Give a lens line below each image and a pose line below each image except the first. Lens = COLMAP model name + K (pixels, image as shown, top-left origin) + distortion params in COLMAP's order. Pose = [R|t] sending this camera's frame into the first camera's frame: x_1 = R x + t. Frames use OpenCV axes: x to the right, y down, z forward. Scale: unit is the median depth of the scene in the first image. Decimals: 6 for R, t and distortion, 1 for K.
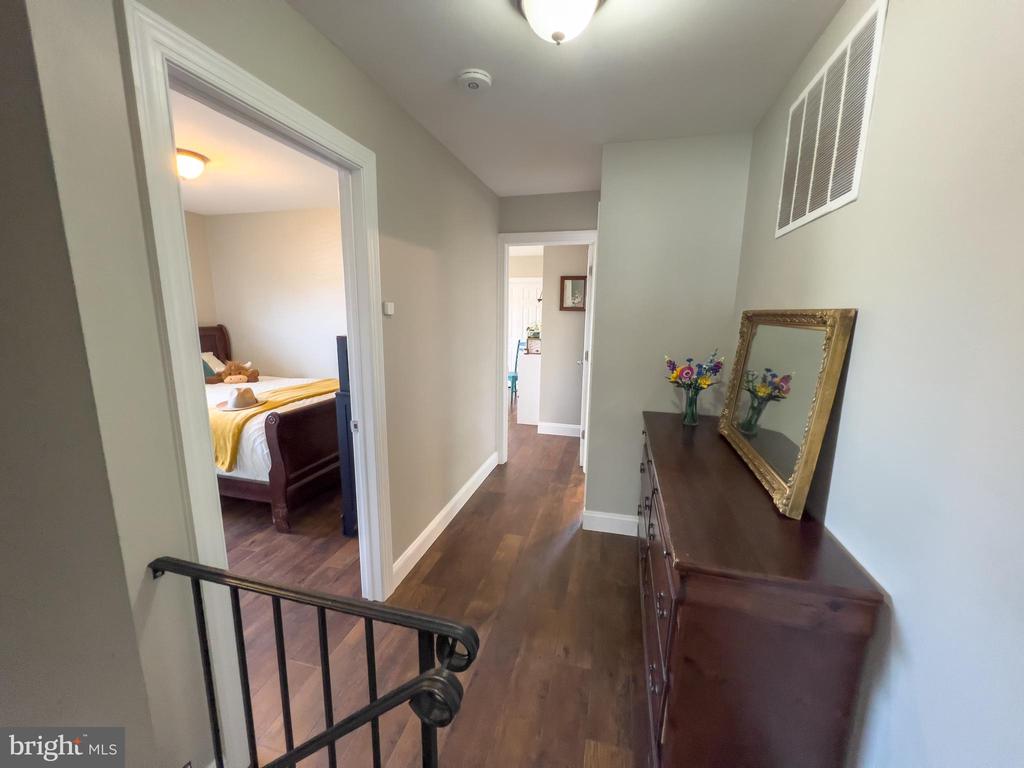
lens RADIAL K [[409.6, 0, 513.3], [0, 409.6, 386.9], [0, 0, 1]] dist [-0.000012, -0.000020]
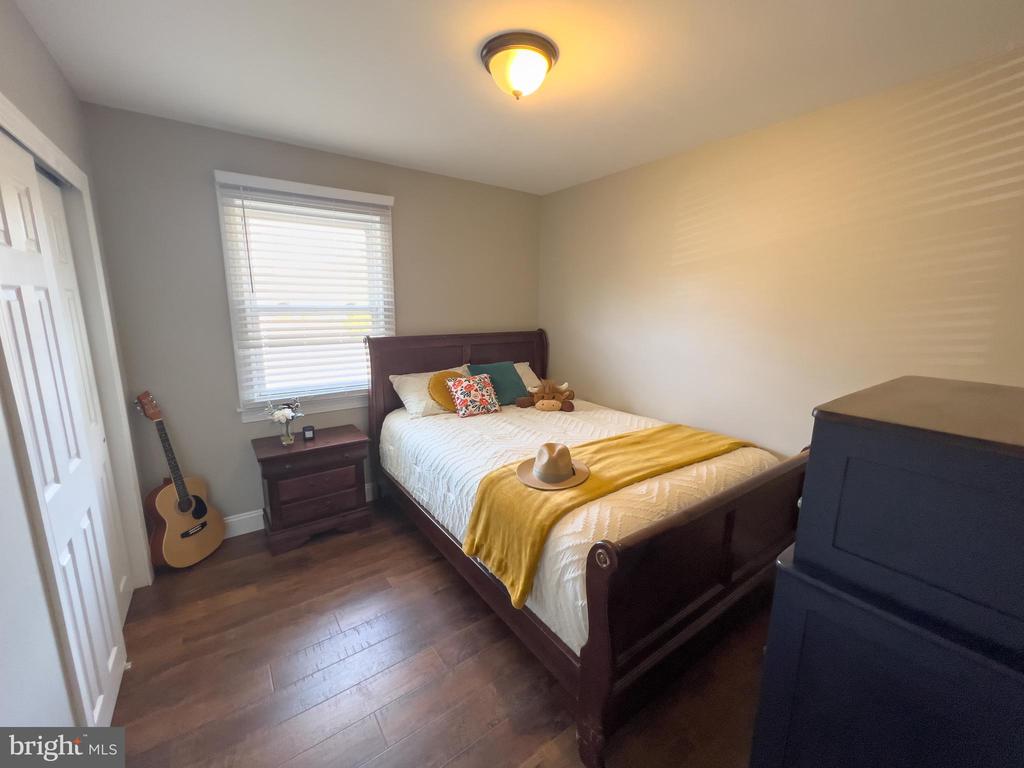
lens RADIAL K [[409.6, 0, 509.2], [0, 409.6, 384.0], [0, 0, 1]] dist [-0.000012, -0.000020]
pose [[0.767342, 0.117007, -0.630472, -0.351953], [-0.117850, 0.992197, 0.040704, -0.106740], [0.630315, 0.043067, 0.775144, 0.494945]]
